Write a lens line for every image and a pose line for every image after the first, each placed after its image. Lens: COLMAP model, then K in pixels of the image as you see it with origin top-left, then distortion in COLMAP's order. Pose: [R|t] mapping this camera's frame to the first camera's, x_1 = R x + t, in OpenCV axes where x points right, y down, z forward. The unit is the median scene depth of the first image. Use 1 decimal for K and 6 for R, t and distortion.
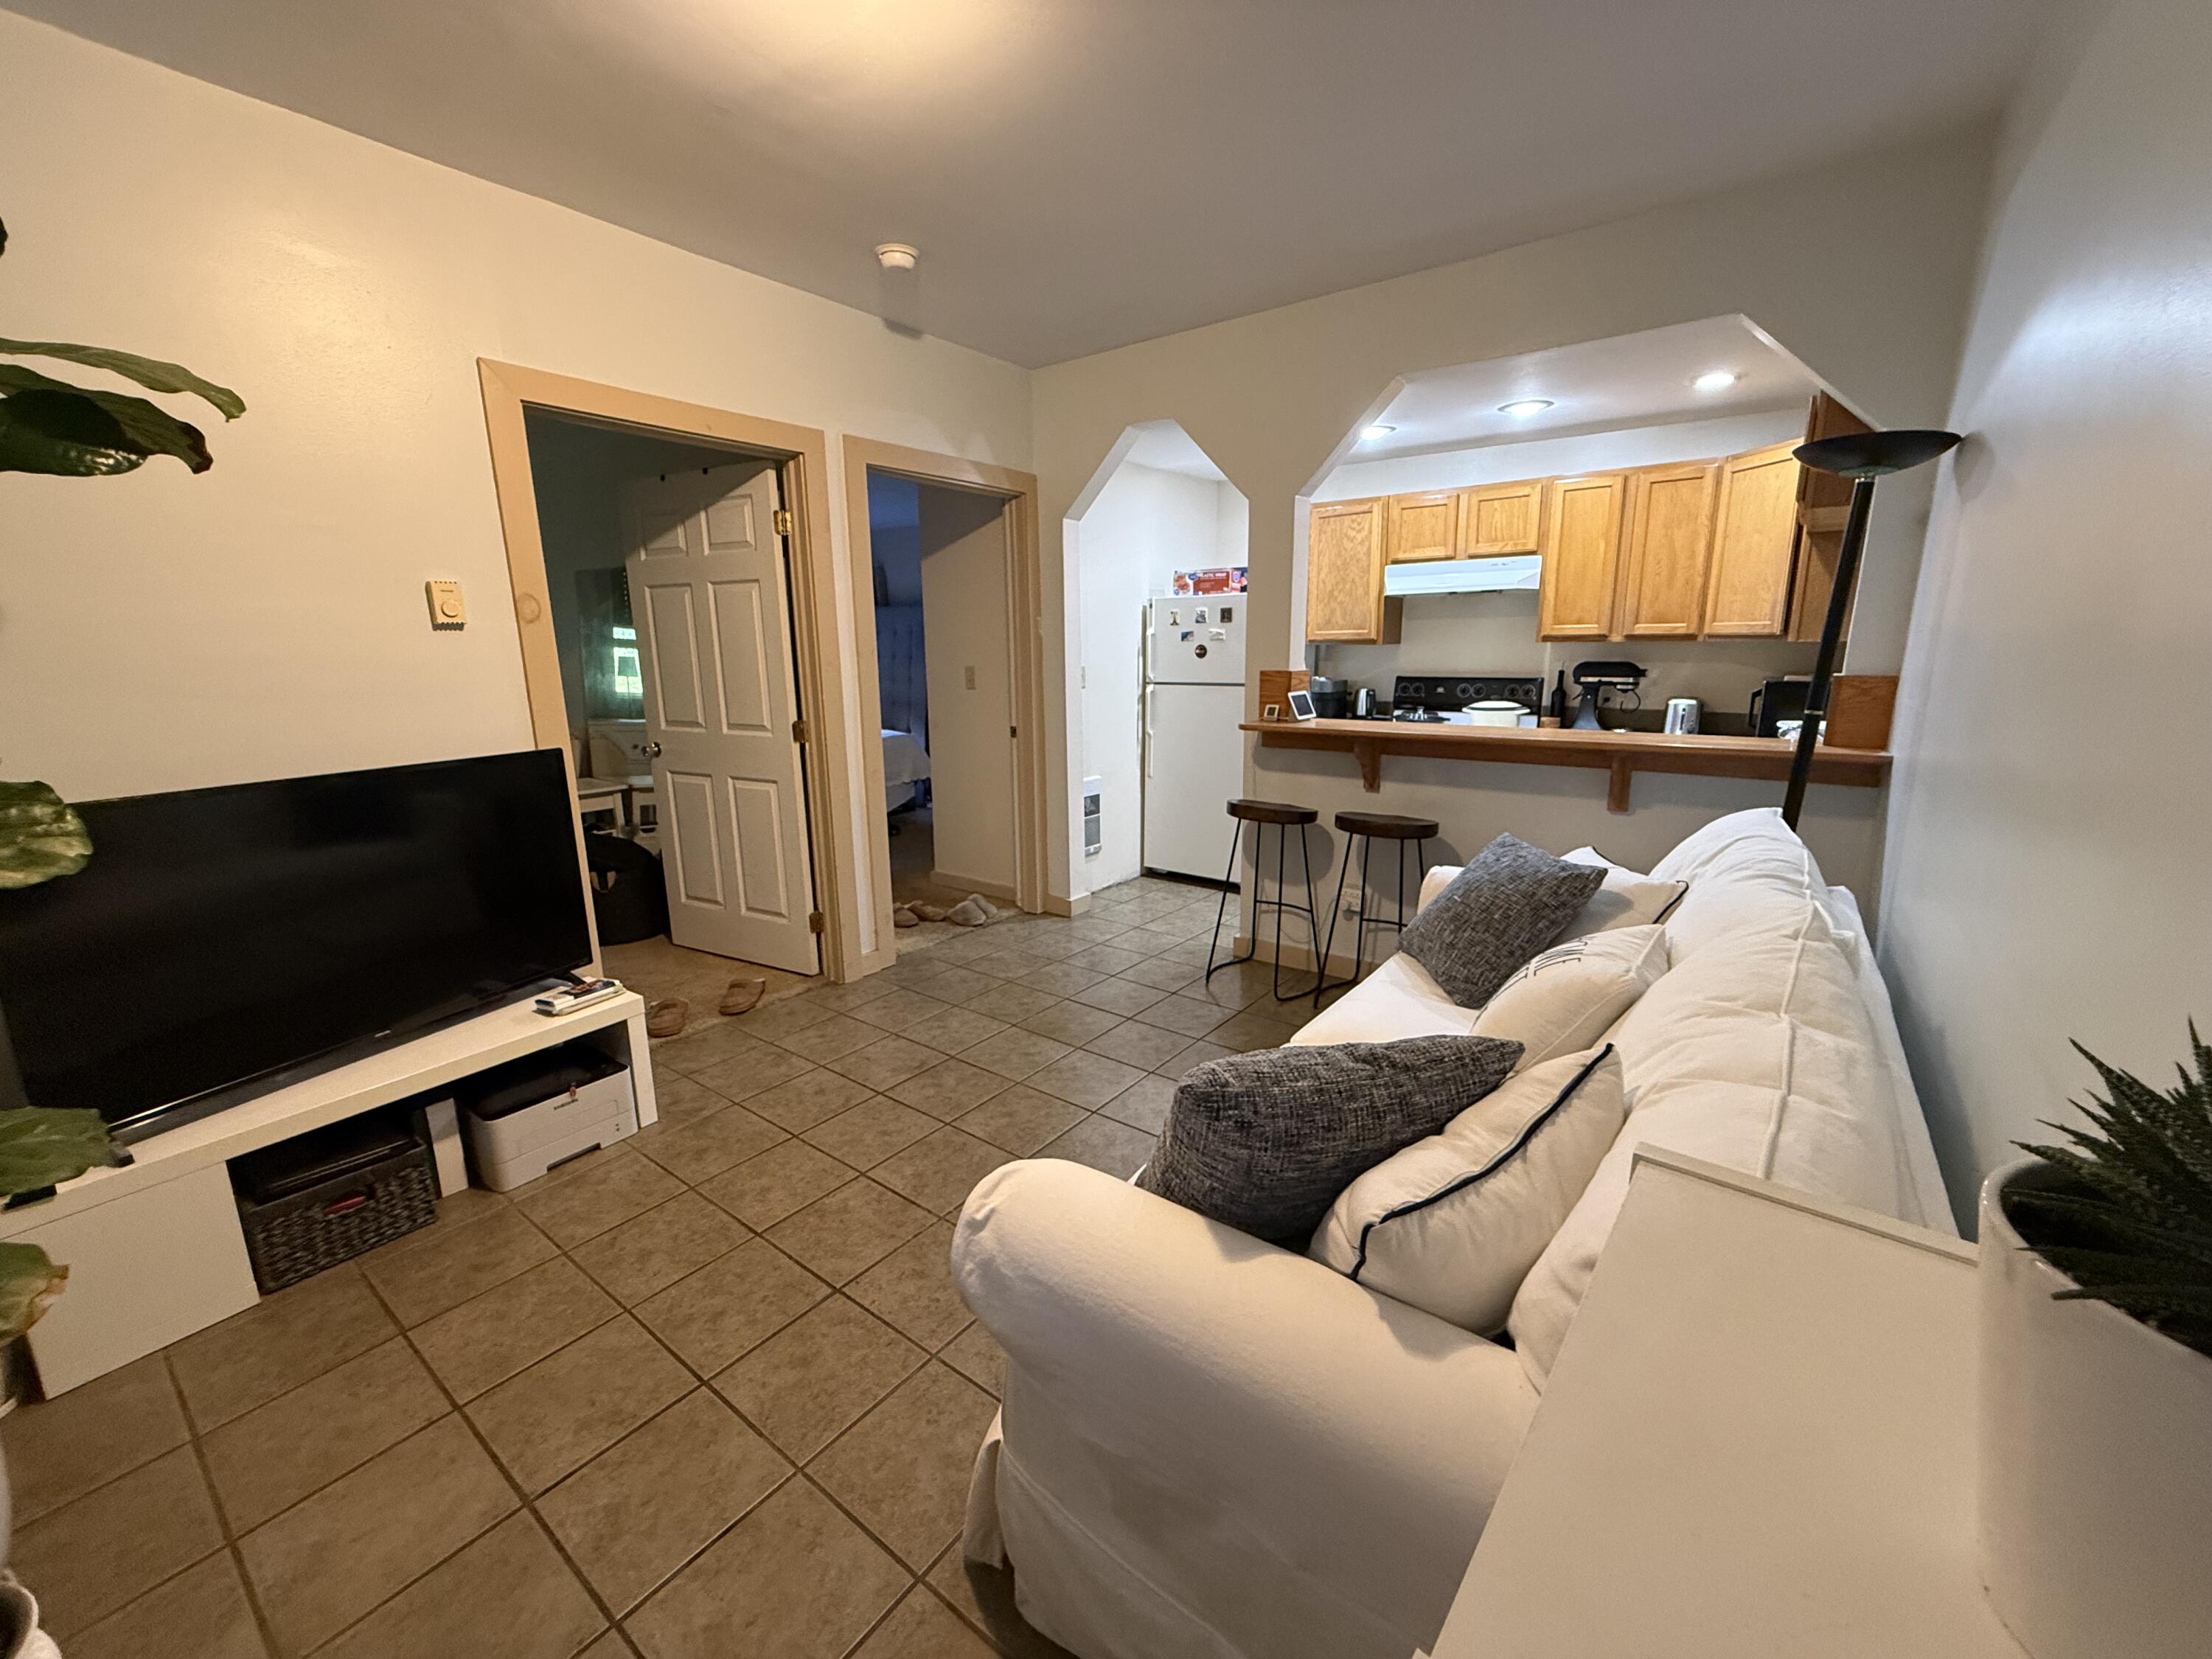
lens RADIAL K [[882.7, 0, 1105.2], [0, 882.7, 827.0], [0, 0, 1]] dist [0.001678, 0.000180]
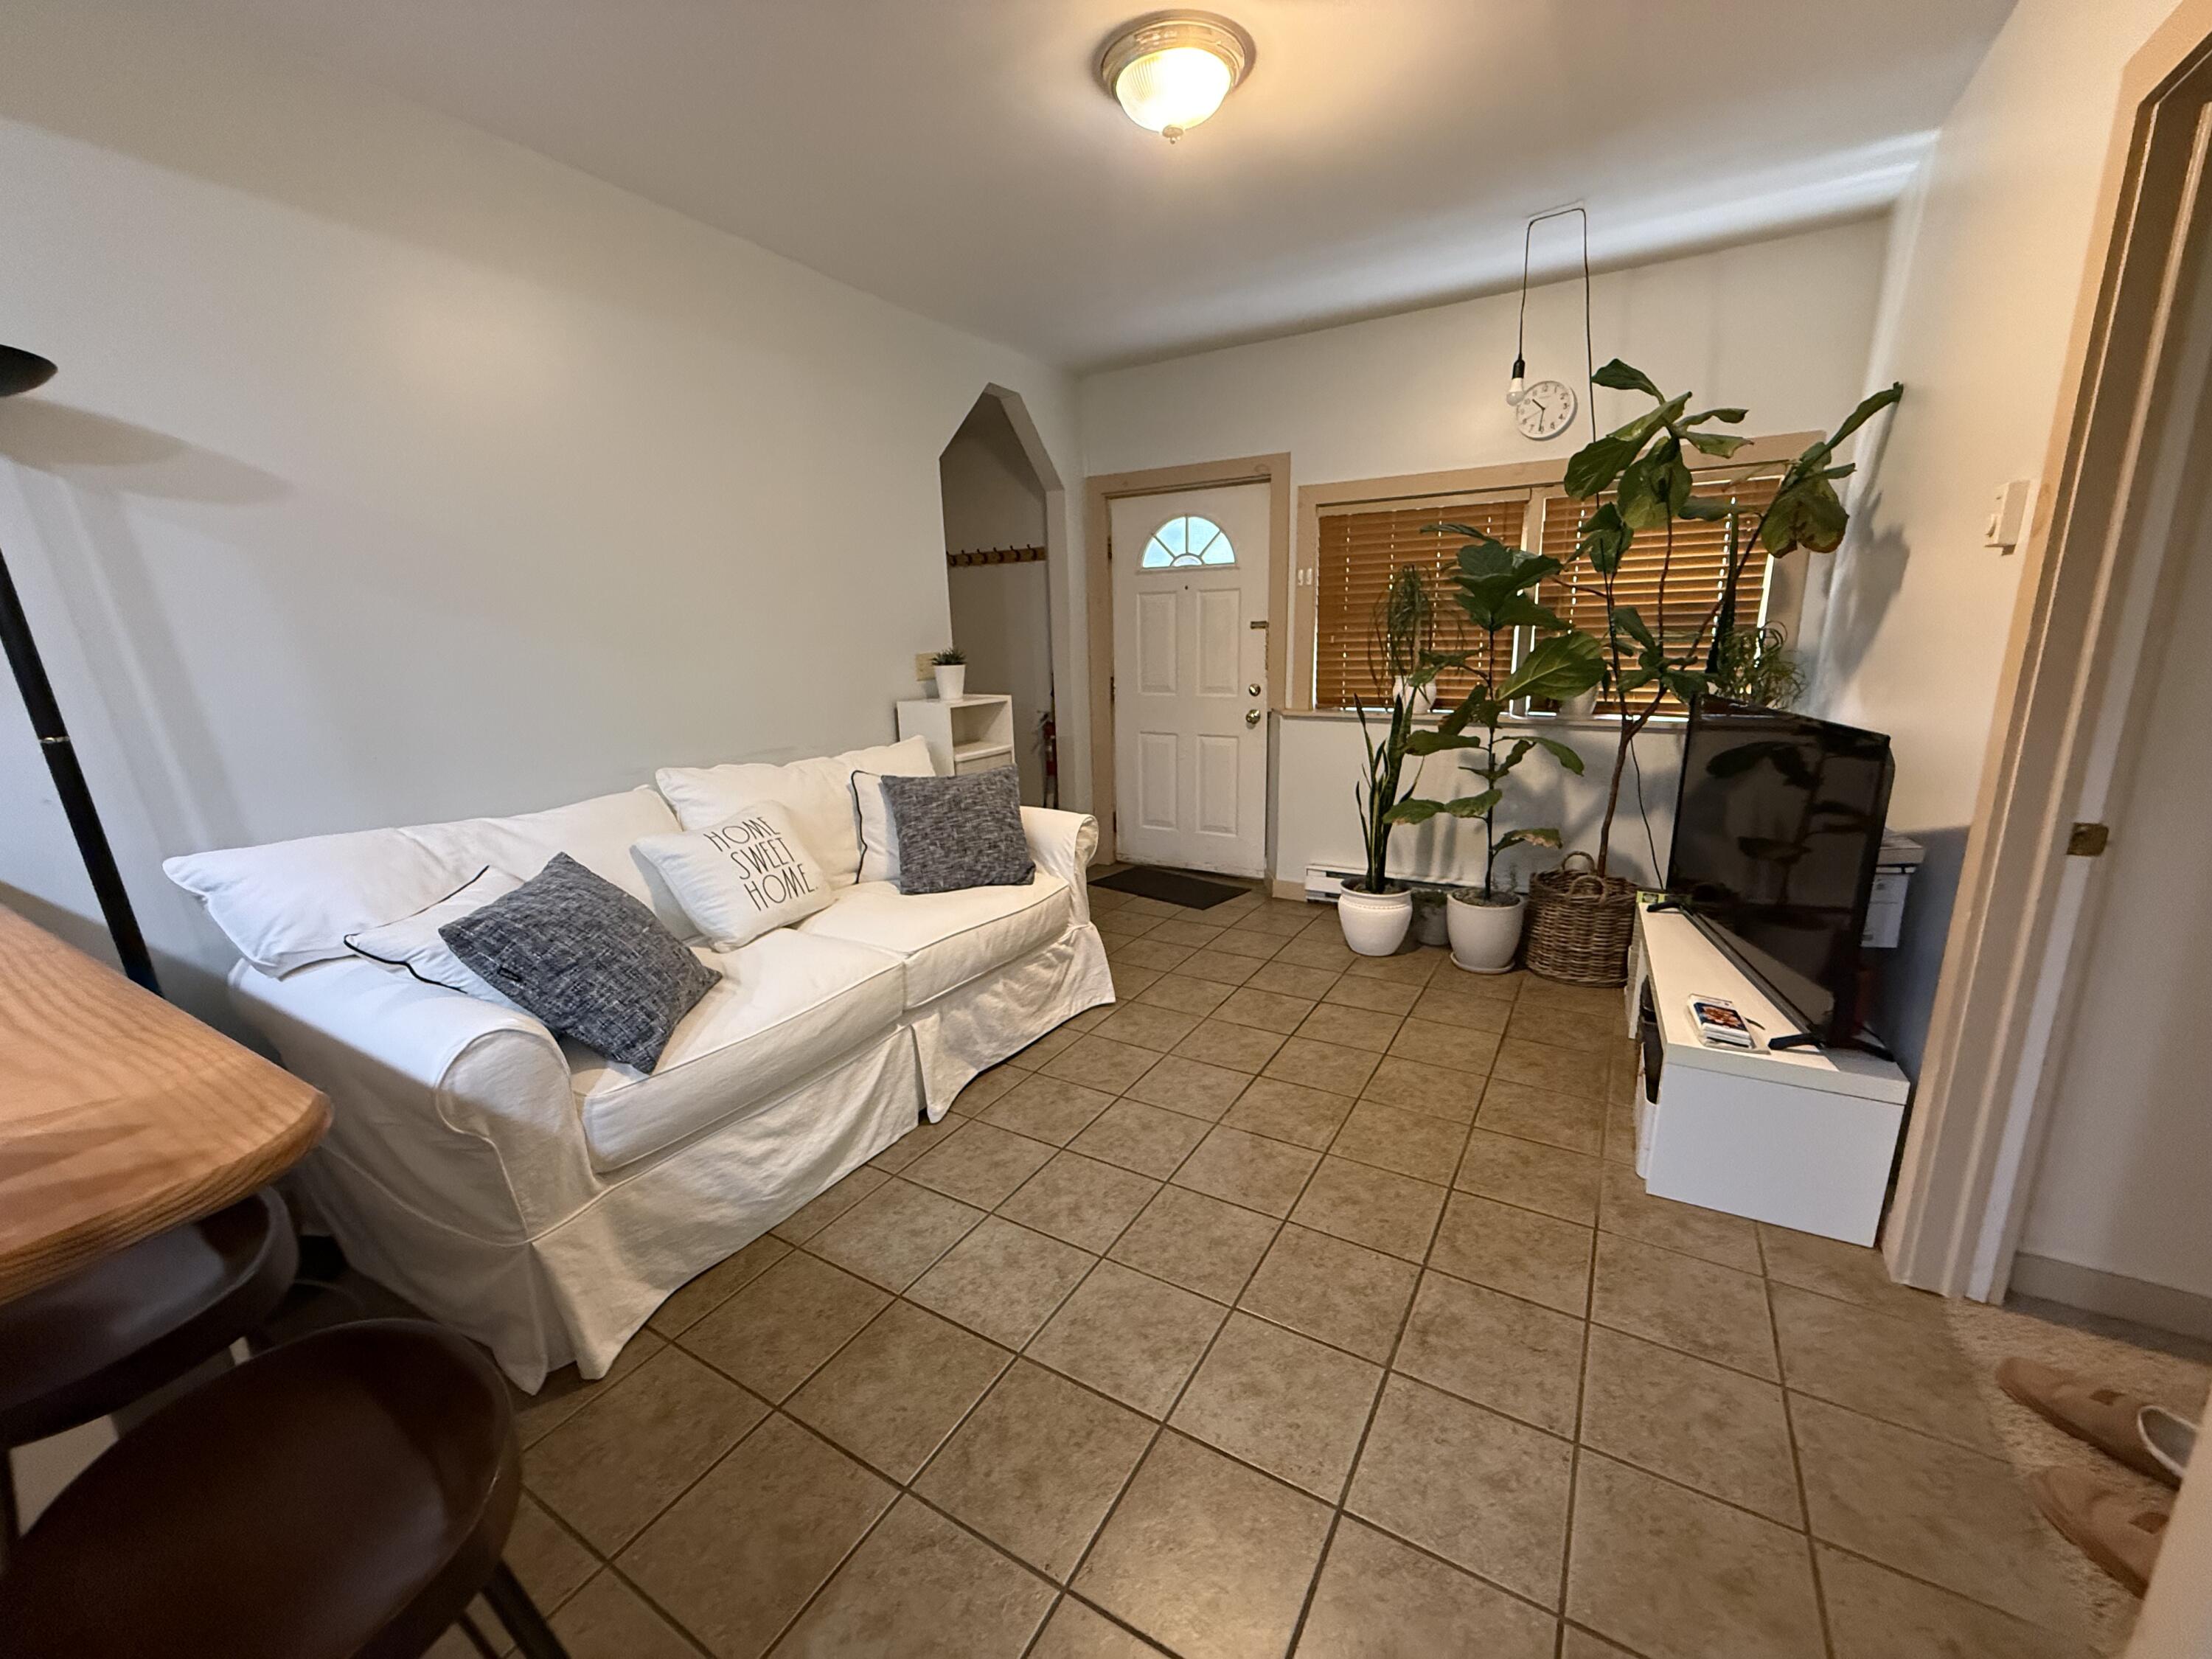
lens RADIAL K [[882.7, 0, 1106.6], [0, 882.7, 832.9], [0, 0, 1]] dist [0.001678, 0.000180]
pose [[-0.992883, 0.059959, -0.102896, 0.034209], [0.010111, 0.903333, 0.428821, -0.279608], [0.118661, 0.424729, -0.897510, 1.387156]]
